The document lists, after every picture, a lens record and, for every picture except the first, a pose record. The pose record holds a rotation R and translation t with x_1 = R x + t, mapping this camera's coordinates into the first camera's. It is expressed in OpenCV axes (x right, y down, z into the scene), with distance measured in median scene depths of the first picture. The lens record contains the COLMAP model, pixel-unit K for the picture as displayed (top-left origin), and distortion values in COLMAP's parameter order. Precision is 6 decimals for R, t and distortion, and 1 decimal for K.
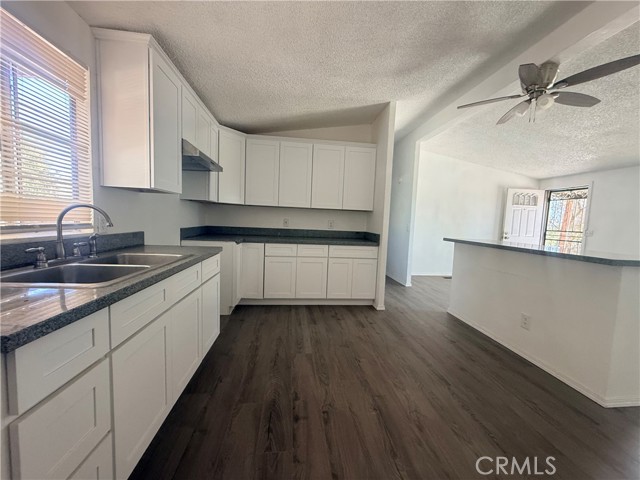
lens RADIAL K [[256.0, 0, 320.0], [0, 256.0, 240.0], [0, 0, 1]] dist [-0.000019, -0.000303]
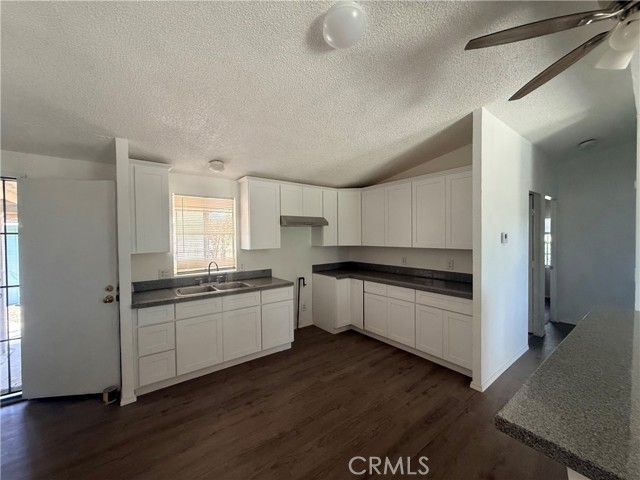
lens RADIAL K [[256.0, 0, 320.0], [0, 256.0, 240.0], [0, 0, 1]] dist [-0.000019, -0.000303]
pose [[0.516240, -0.033314, -0.855796, 0.739336], [-0.037237, 0.997425, -0.061290, -0.100007], [0.855634, 0.063508, 0.513670, 0.258576]]
